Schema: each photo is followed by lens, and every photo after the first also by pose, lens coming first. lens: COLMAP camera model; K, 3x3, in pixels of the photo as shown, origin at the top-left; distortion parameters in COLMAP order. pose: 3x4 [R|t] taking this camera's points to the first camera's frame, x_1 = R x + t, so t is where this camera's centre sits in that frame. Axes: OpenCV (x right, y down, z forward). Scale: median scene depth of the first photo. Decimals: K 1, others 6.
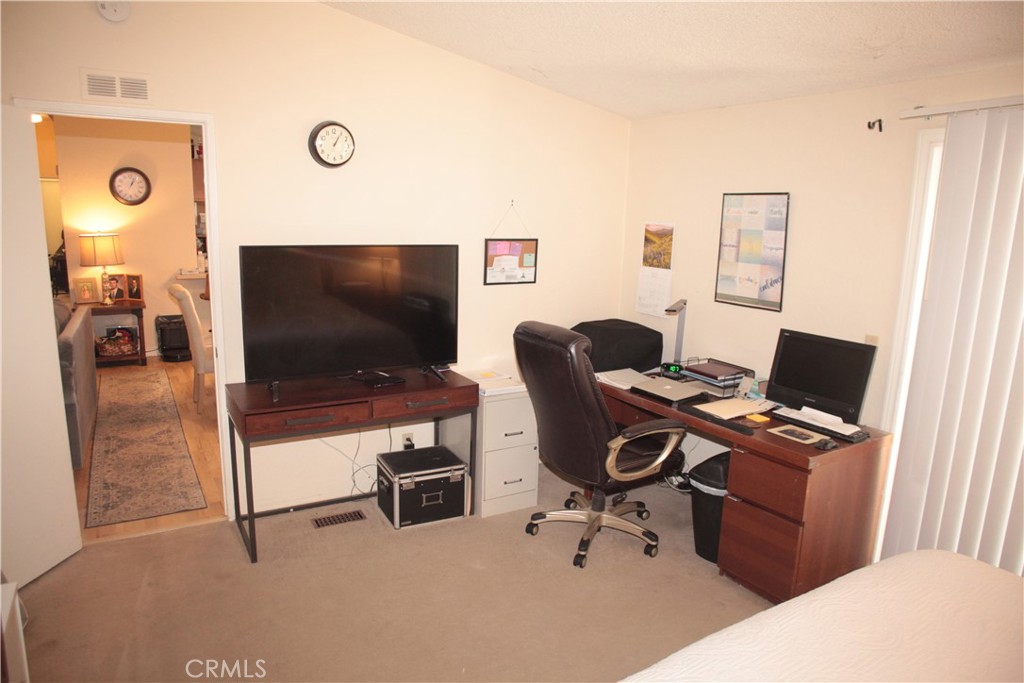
lens RADIAL K [[662.8, 0, 511.7], [0, 662.8, 346.2], [0, 0, 1]] dist [-0.056334, 0.004926]
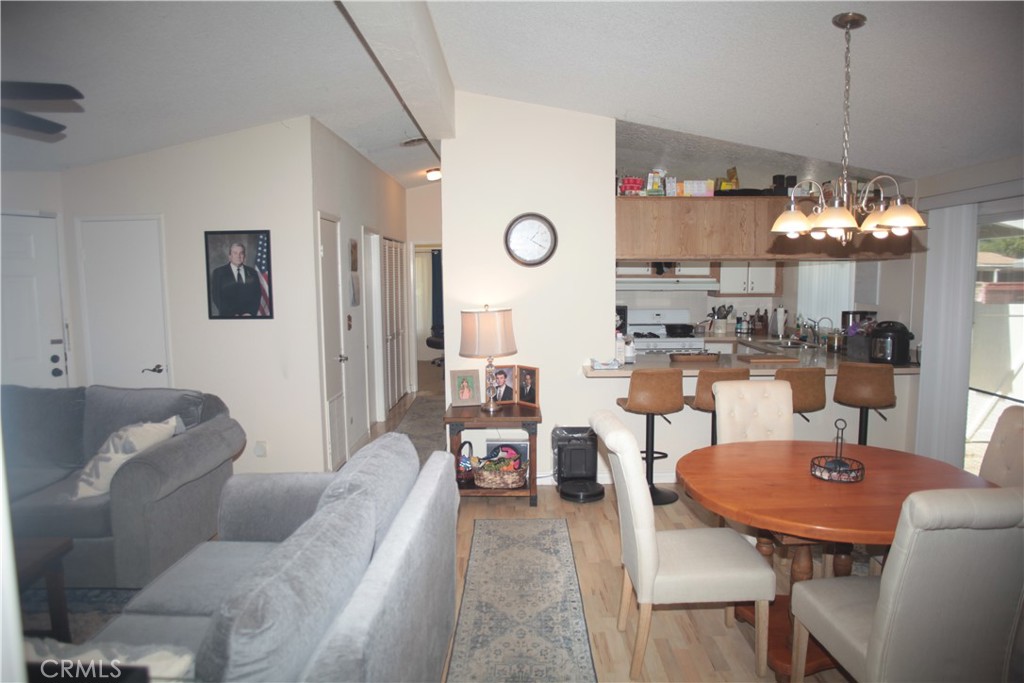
lens RADIAL K [[662.8, 0, 511.7], [0, 662.8, 346.2], [0, 0, 1]] dist [-0.056334, 0.004926]
pose [[0.855715, 0.018202, -0.517128, -0.236414], [-0.065672, 0.995120, -0.073645, -0.079786], [0.513264, 0.096980, 0.852734, 0.395836]]
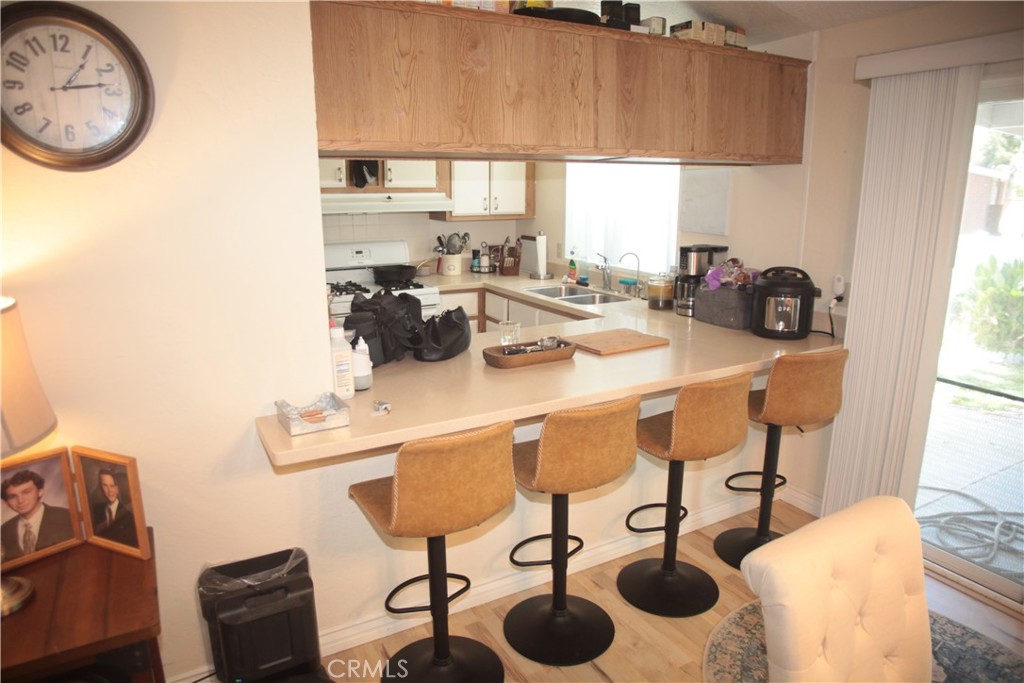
lens RADIAL K [[662.8, 0, 511.7], [0, 662.8, 346.2], [0, 0, 1]] dist [-0.056334, 0.004926]
pose [[0.999100, -0.025790, -0.033662, -0.418363], [0.027366, 0.998509, 0.047227, -0.158644], [0.032394, -0.048105, 0.998317, 0.764005]]
